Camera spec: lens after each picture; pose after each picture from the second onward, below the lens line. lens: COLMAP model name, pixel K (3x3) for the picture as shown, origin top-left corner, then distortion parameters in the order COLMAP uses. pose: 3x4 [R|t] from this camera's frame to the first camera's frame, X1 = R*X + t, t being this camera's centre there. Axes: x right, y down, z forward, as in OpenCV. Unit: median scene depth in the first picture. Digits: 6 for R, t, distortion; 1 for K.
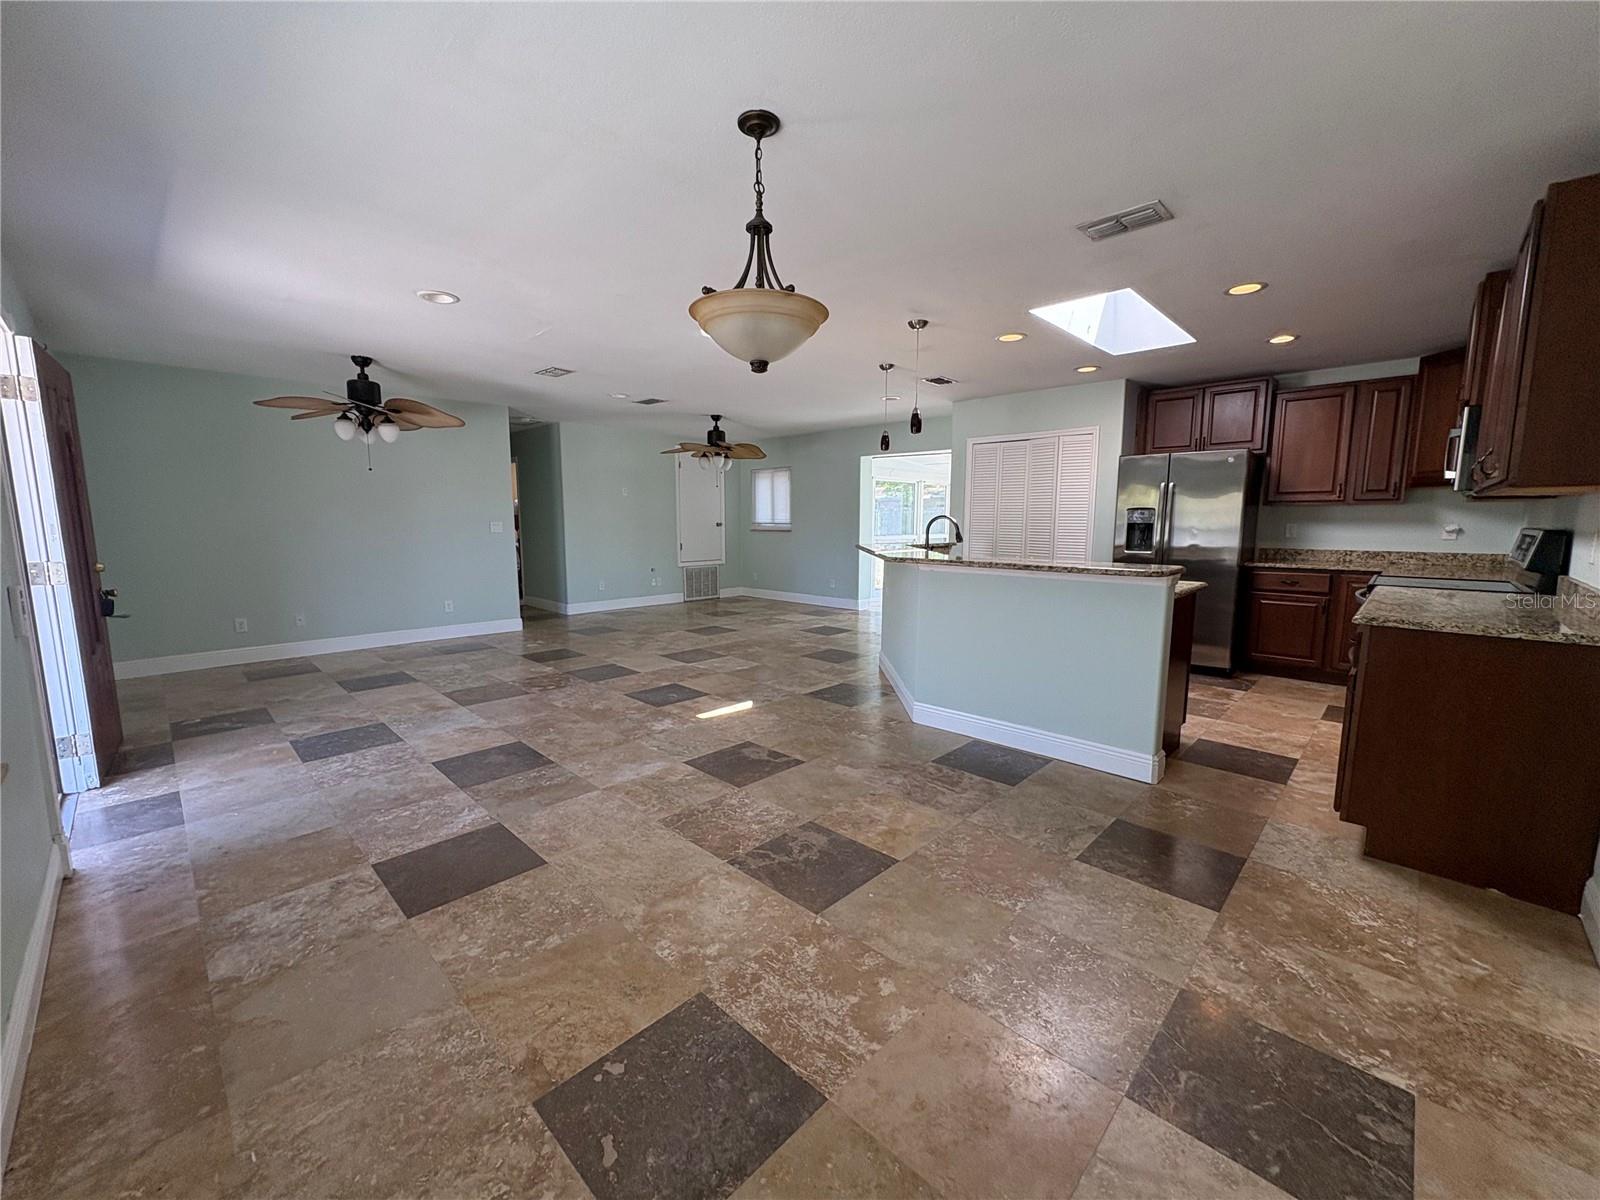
lens RADIAL K [[641.1, 0, 793.4], [0, 641.1, 602.6], [0, 0, 1]] dist [-0.001520, -0.000275]
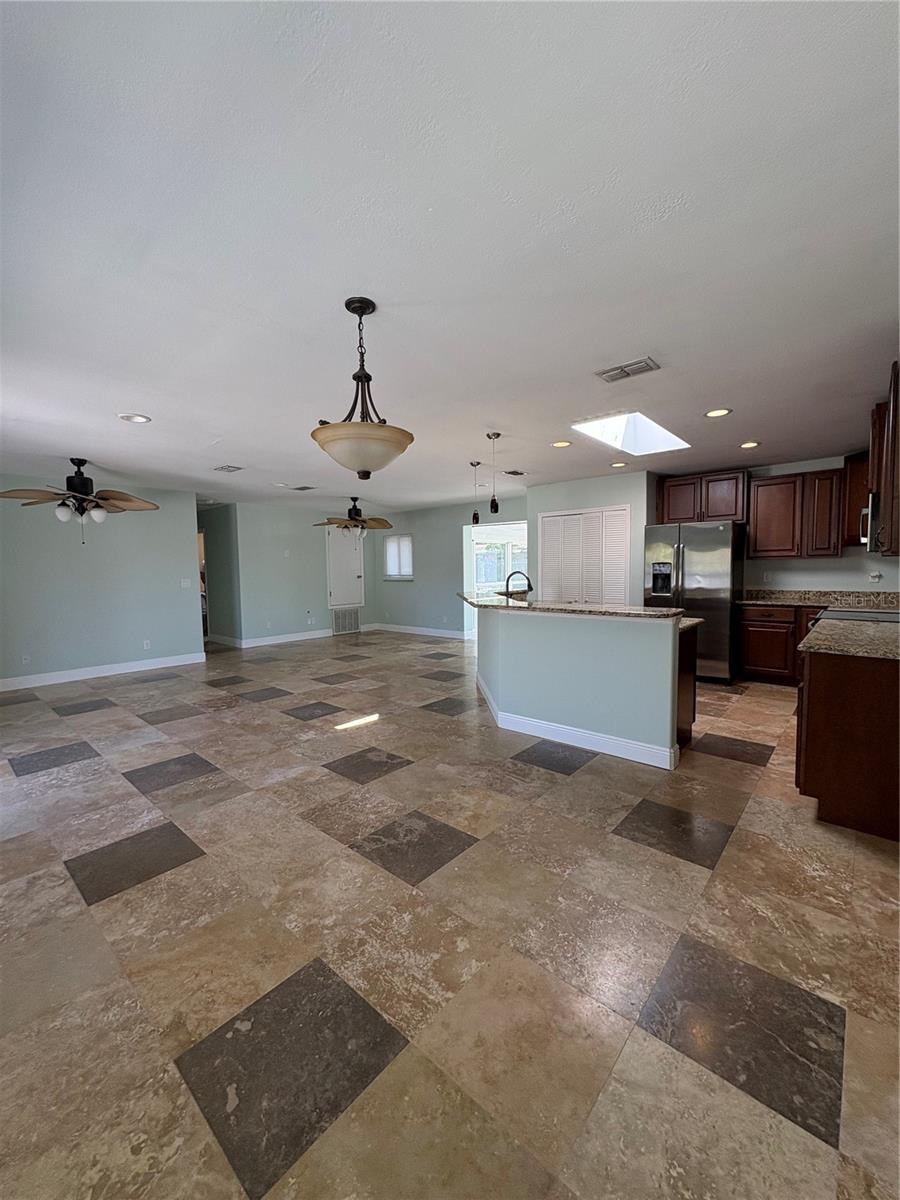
lens RADIAL K [[480.9, 0, 447.0], [0, 480.9, 599.1], [0, 0, 1]] dist [-0.001520, -0.000275]
pose [[0.998483, -0.019039, 0.051673, 0.042629], [0.022368, 0.997658, -0.064643, -0.021319], [-0.050321, 0.065701, 0.996570, -0.010521]]
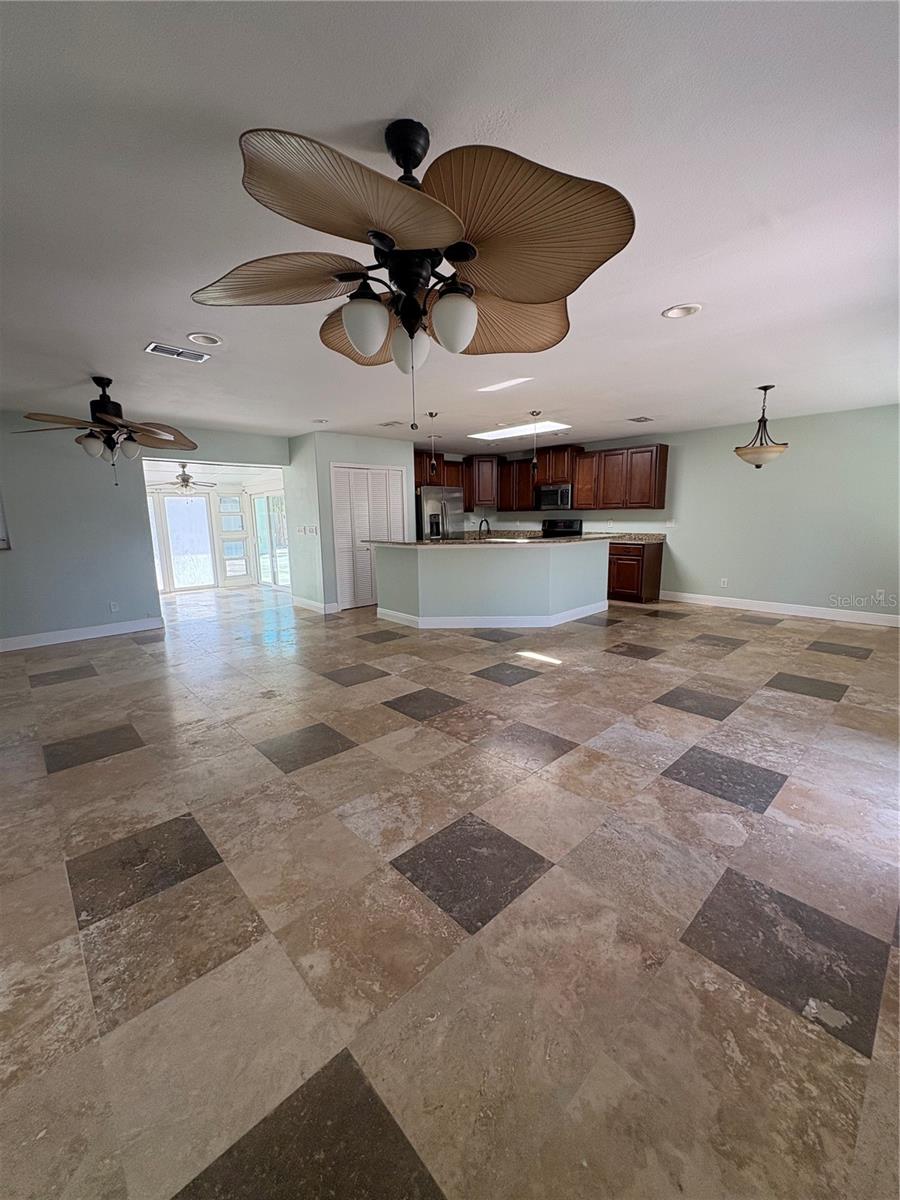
lens RADIAL K [[480.9, 0, 453.4], [0, 480.9, 600.9], [0, 0, 1]] dist [-0.001520, -0.000275]
pose [[0.035023, -0.180172, 0.983012, -1.521146], [0.148452, 0.973640, 0.173165, -0.225666], [-0.988299, 0.139866, 0.060846, 1.485759]]
